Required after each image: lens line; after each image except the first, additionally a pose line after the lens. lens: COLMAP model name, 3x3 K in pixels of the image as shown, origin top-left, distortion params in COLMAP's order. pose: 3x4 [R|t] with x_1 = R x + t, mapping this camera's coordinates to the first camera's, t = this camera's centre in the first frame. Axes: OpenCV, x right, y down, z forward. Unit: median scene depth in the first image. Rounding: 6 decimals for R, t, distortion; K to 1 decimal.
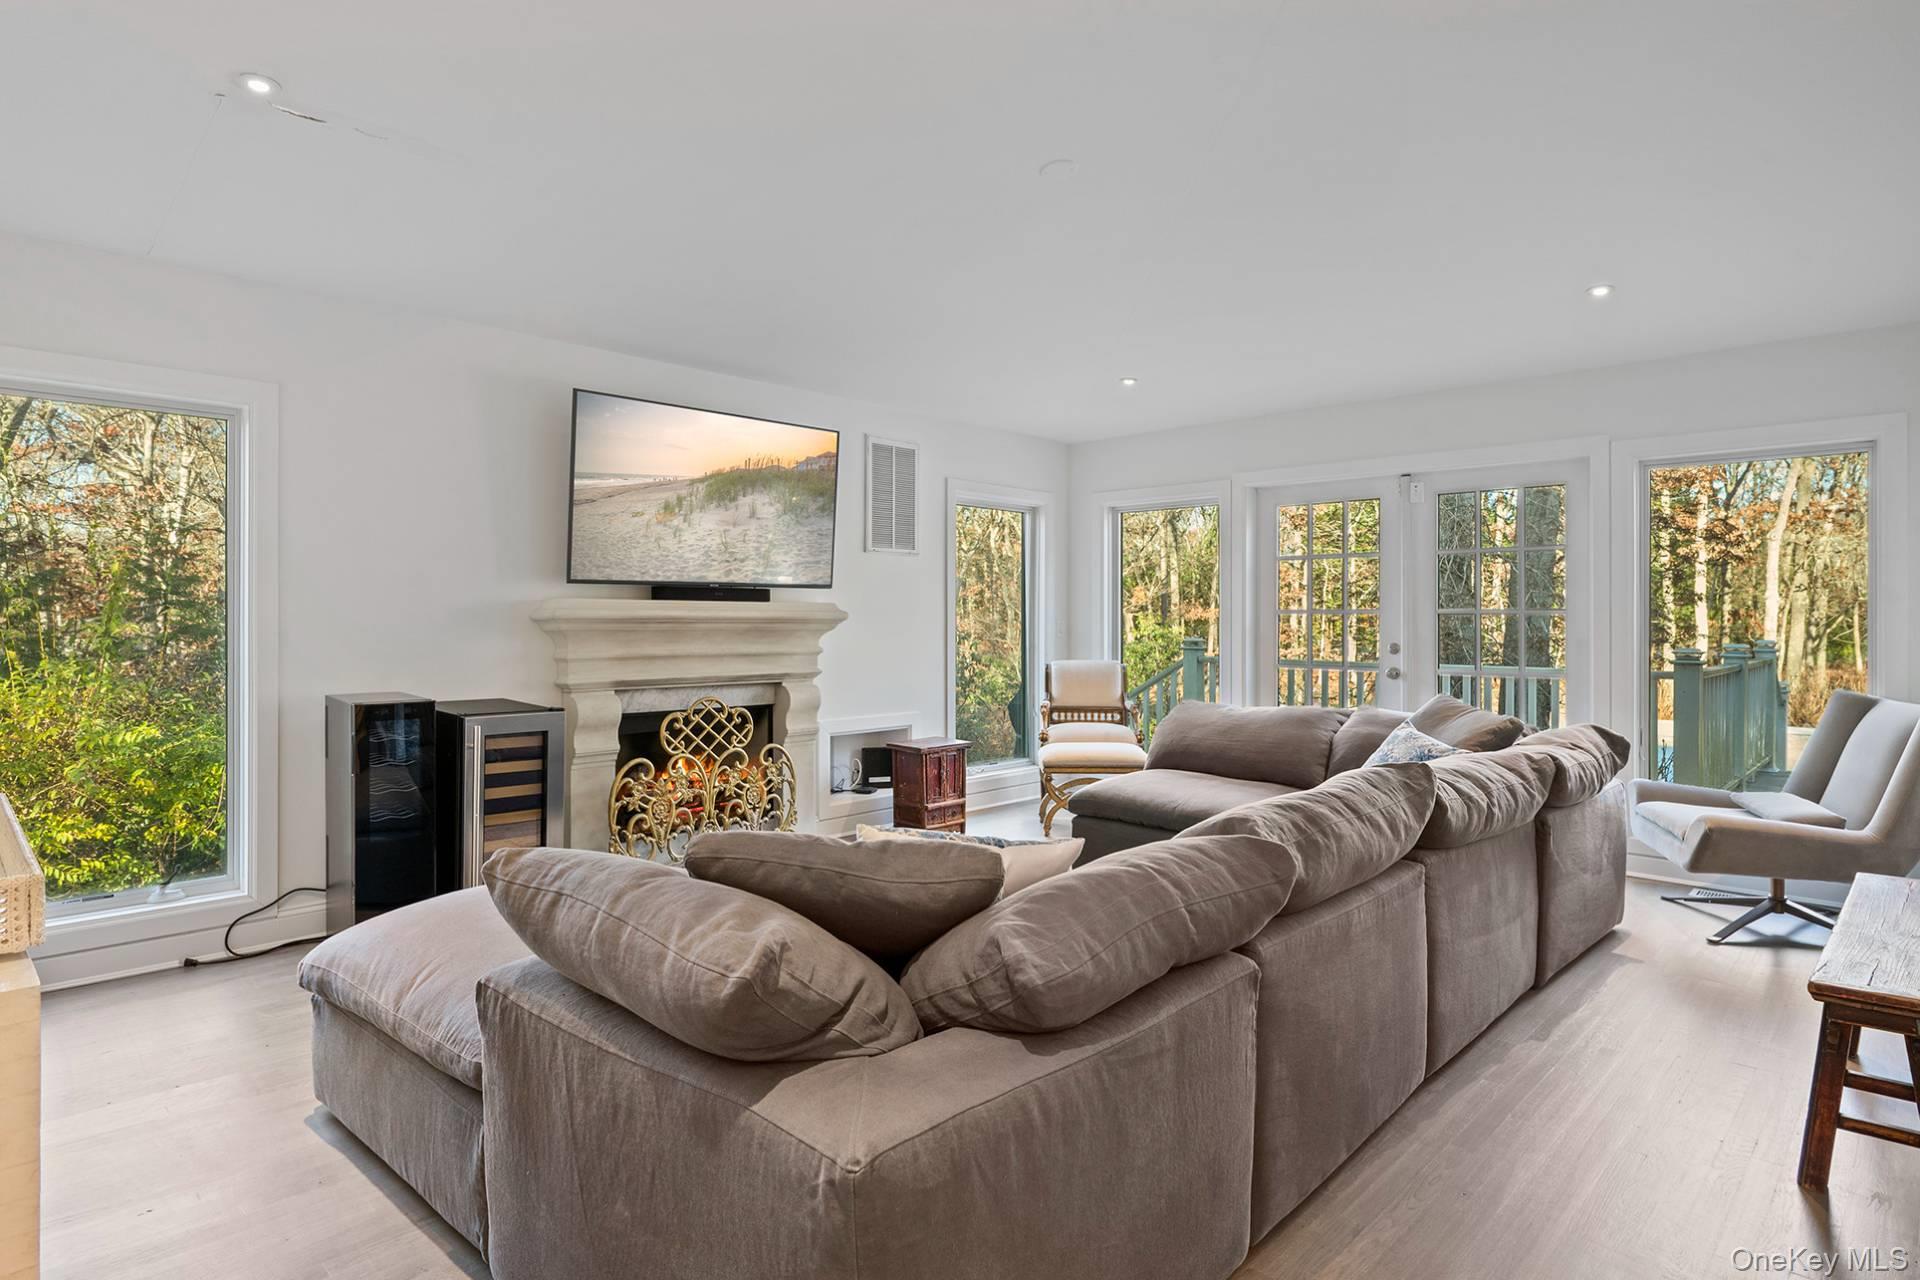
lens RADIAL K [[1024.4, 0, 958.8], [0, 1024.4, 620.5], [0, 0, 1]] dist [-0.003322, 0.000081]
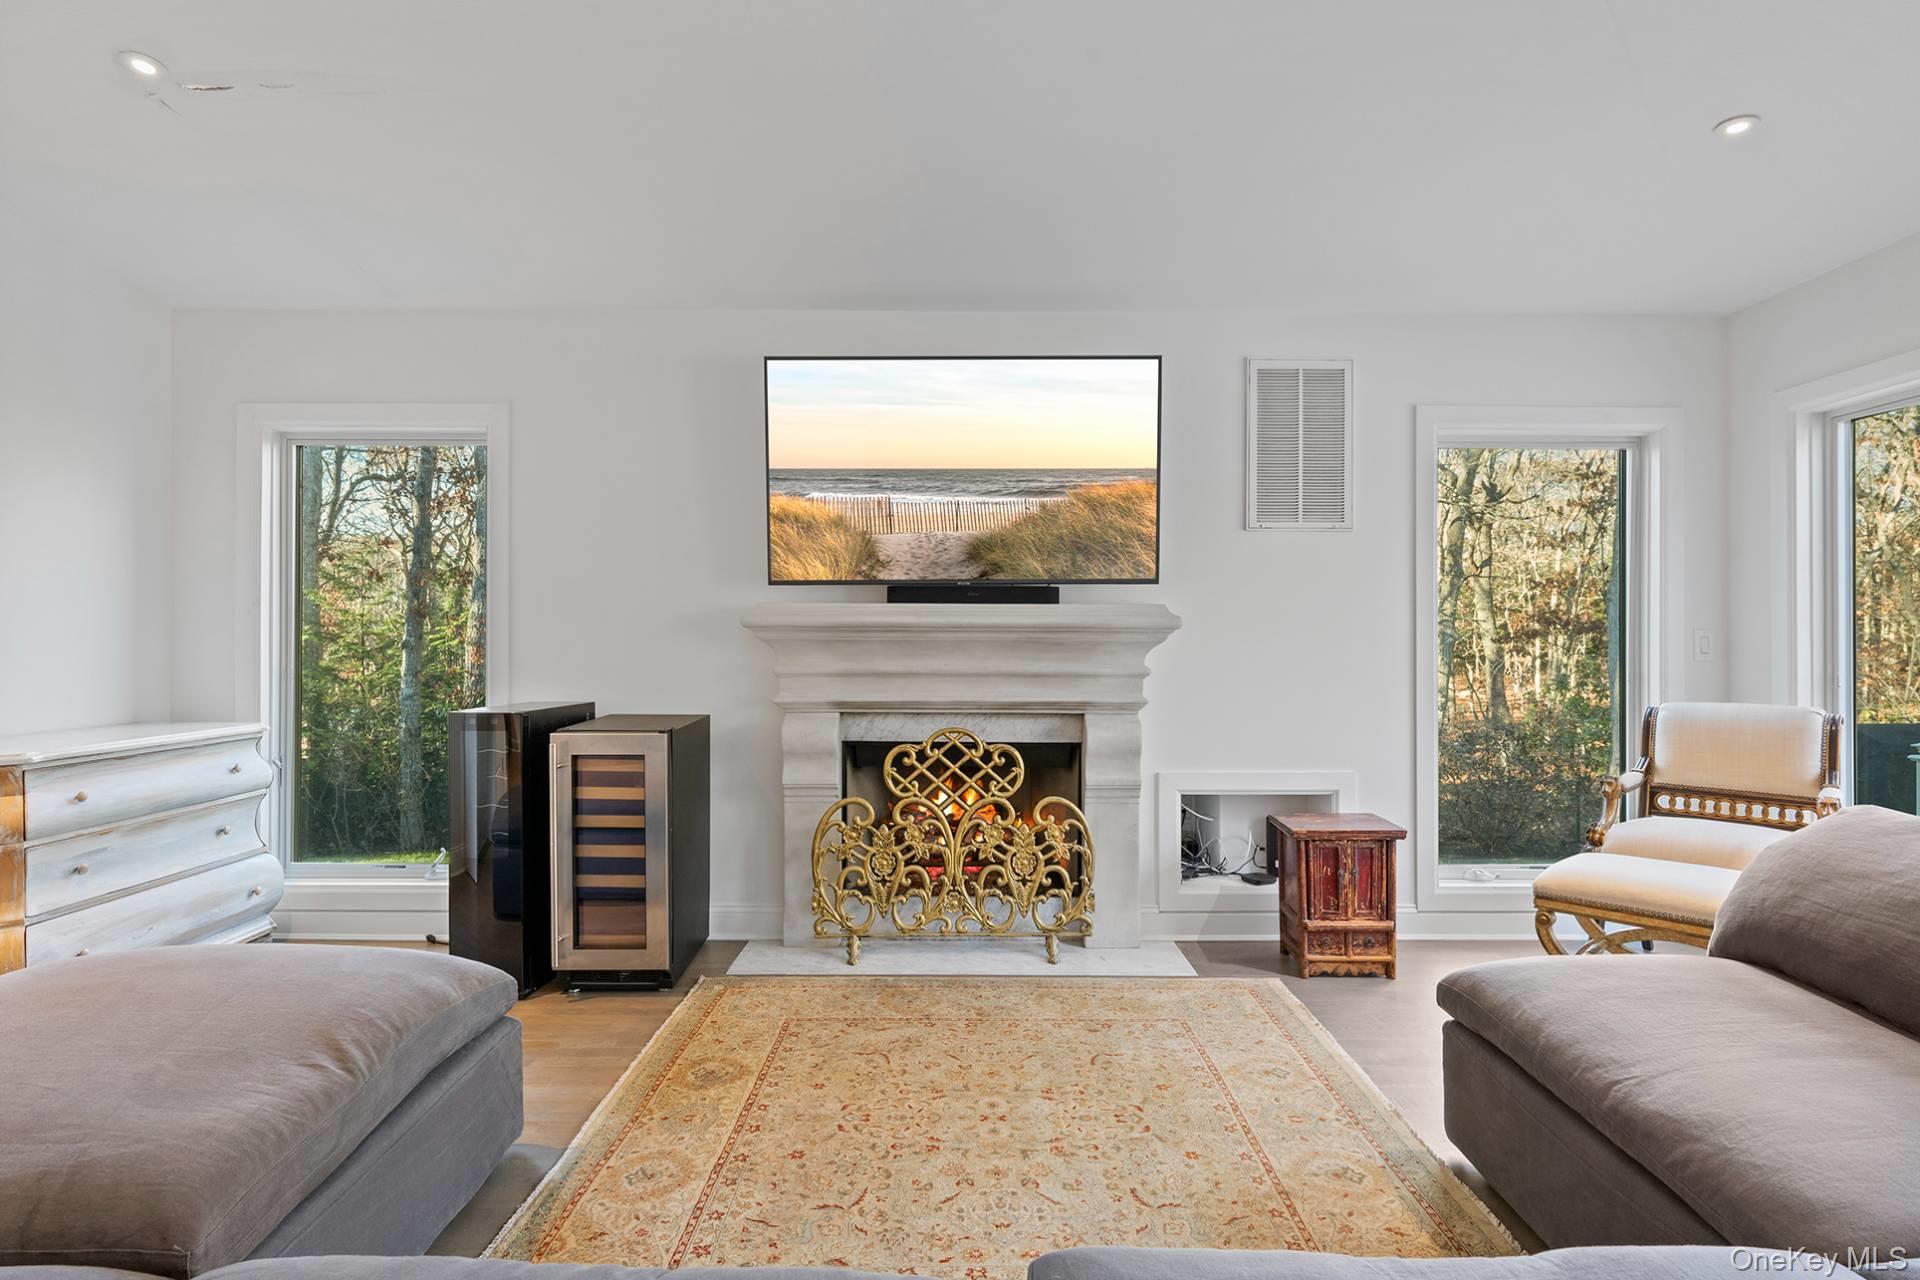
lens RADIAL K [[940.3, 0, 948.1], [0, 940.3, 643.2], [0, 0, 1]] dist [0.000445, 0.000709]
pose [[0.696740, -0.000530, -0.717324, 0.258329], [-0.002247, 0.999993, -0.002921, 0.012729], [0.717320, 0.003646, 0.696734, 0.493224]]
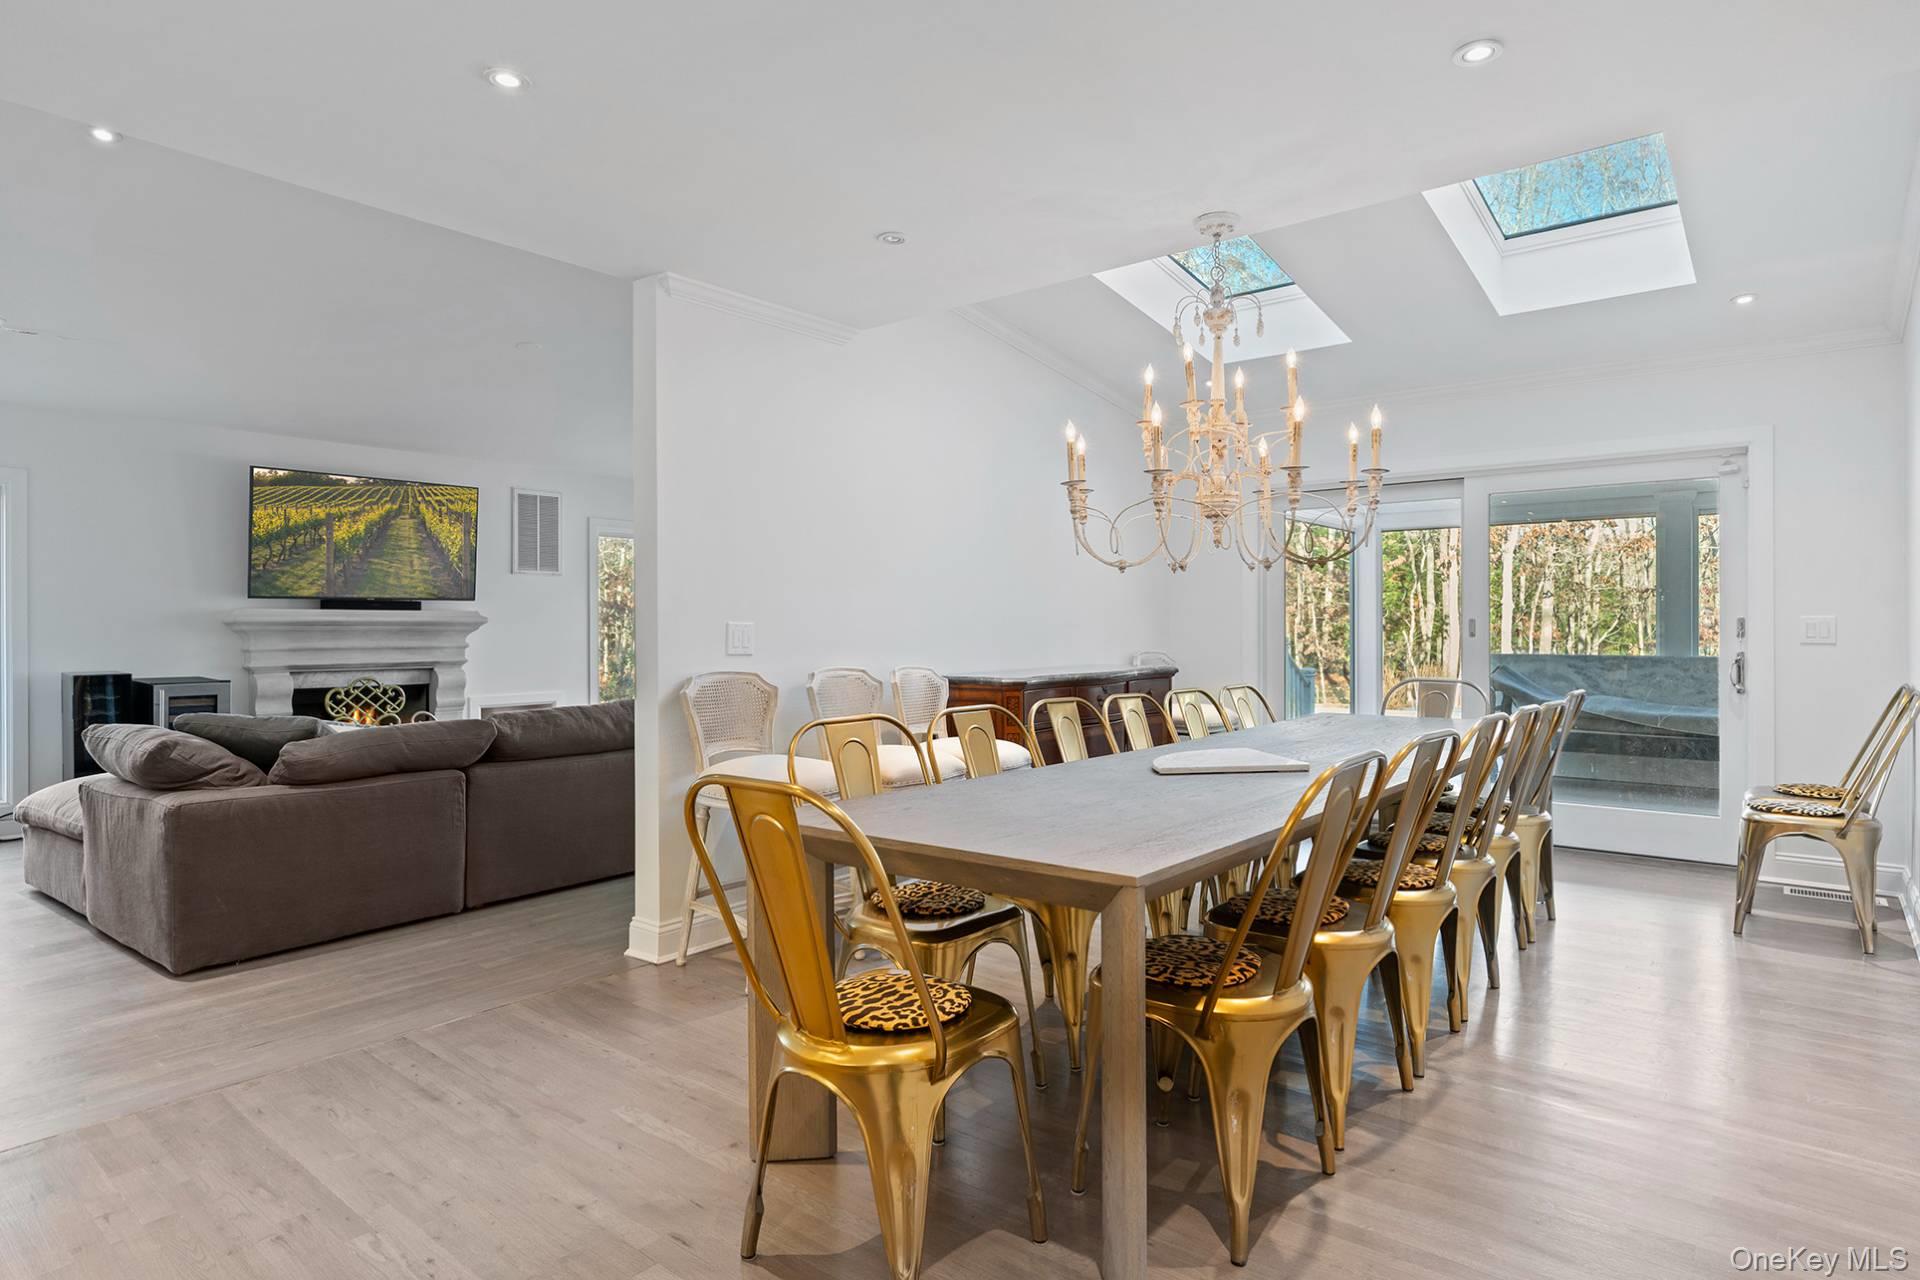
lens RADIAL K [[1031.5, 0, 954.5], [0, 1031.5, 626.5], [0, 0, 1]] dist [-0.003537, -0.000088]
pose [[0.995794, -0.005730, 0.091439, 0.432978], [0.005859, 0.999982, -0.001144, 0.010342], [-0.091431, 0.001675, 0.995810, -0.494371]]
